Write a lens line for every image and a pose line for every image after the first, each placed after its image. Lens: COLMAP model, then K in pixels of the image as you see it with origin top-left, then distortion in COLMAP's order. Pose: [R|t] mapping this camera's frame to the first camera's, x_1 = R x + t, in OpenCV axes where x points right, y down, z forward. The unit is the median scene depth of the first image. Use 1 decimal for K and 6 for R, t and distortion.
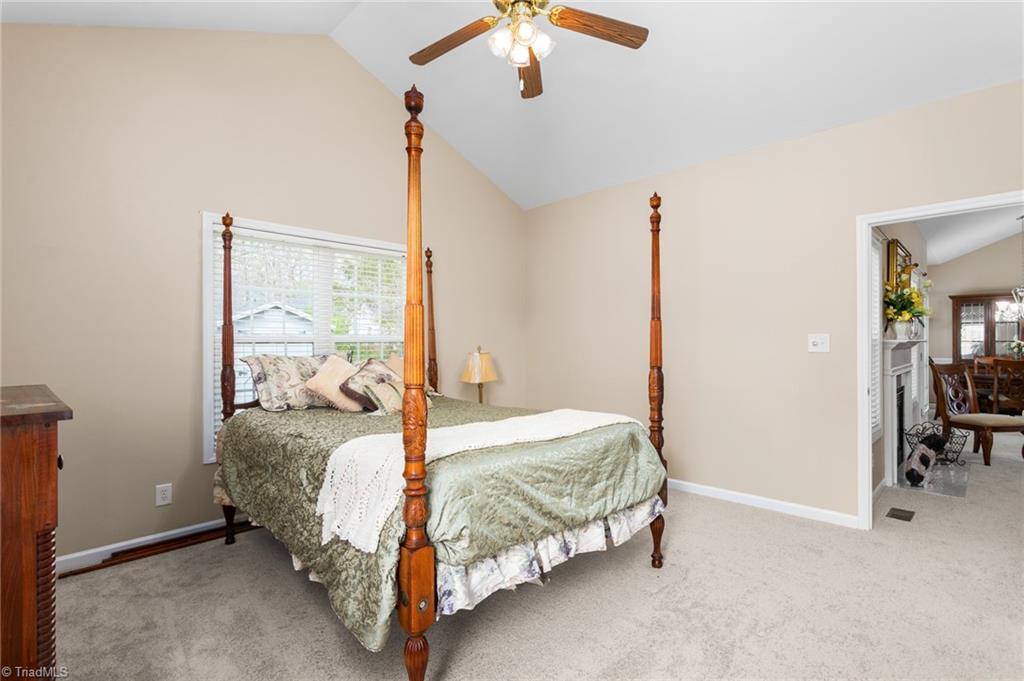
lens RADIAL K [[486.6, 0, 509.7], [0, 486.6, 341.8], [0, 0, 1]] dist [0.003688, 0.000351]
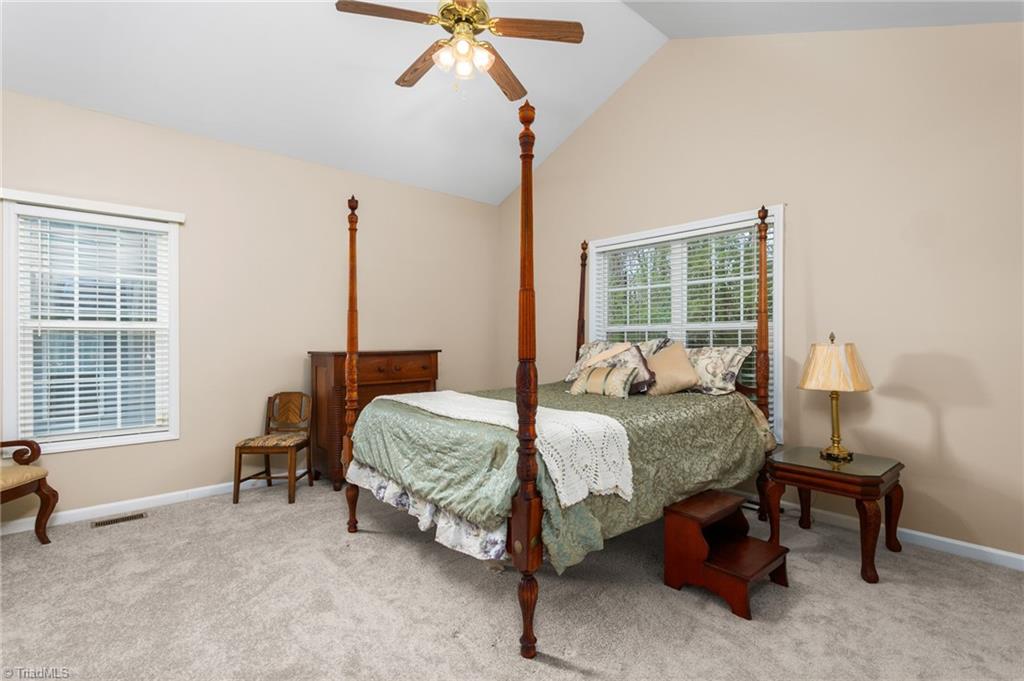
lens RADIAL K [[486.6, 0, 509.9], [0, 486.6, 338.5], [0, 0, 1]] dist [0.003688, 0.000351]
pose [[-0.054360, 0.003155, -0.998516, 1.169507], [0.002561, 0.999992, 0.003020, 0.022262], [0.998518, -0.002393, -0.054367, 1.204604]]
